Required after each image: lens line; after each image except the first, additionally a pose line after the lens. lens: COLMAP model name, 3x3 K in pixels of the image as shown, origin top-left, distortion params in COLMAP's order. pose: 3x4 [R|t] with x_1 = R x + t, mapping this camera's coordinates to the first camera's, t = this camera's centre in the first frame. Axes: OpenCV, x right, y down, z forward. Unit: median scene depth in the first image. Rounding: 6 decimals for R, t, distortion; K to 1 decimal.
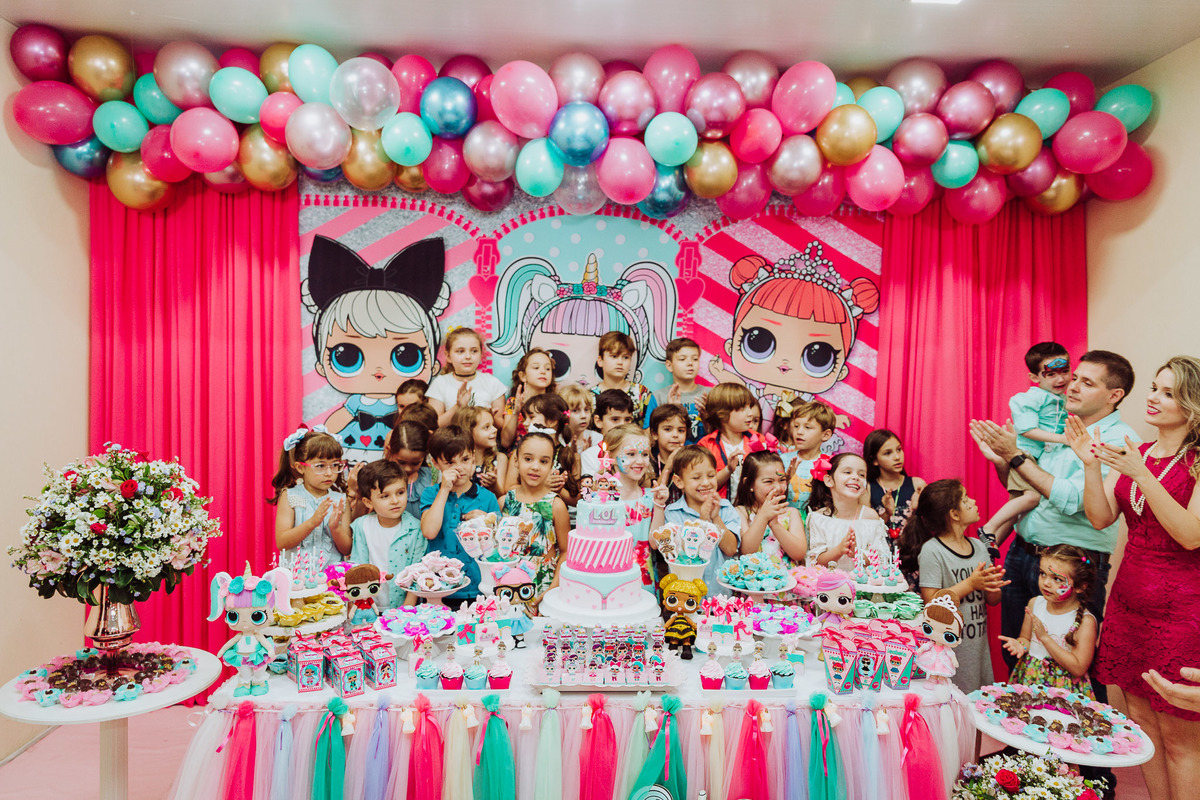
lens RADIAL K [[800.8, 0, 586.6], [0, 800.8, 400.7], [0, 0, 1]] dist [-0.007894, 0.005534]
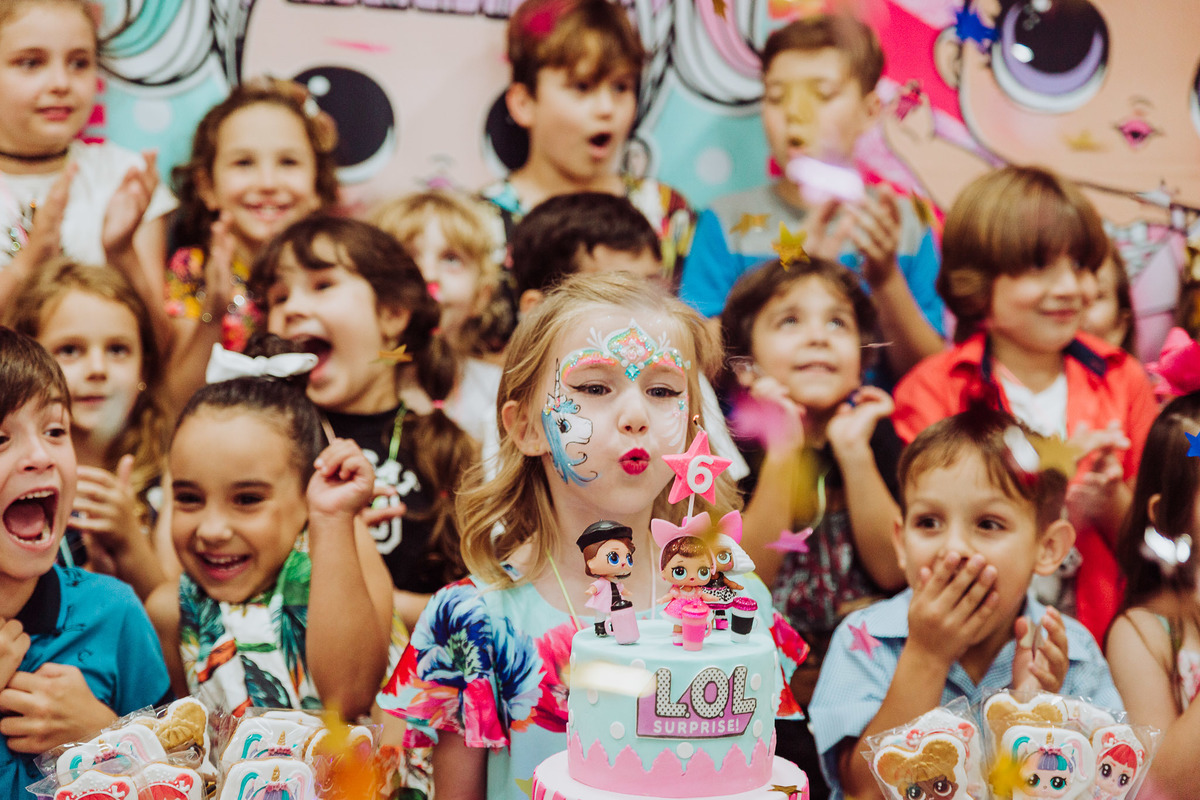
lens RADIAL K [[2191.4, 0, 577.1], [0, 2191.4, 405.6], [0, 0, 1]] dist [0.019299, 0.000000]
pose [[0.990668, -0.022123, 0.134492, -0.062813], [0.015829, 0.998737, 0.047686, 0.018131], [-0.135377, -0.045112, 0.989767, 0.247423]]
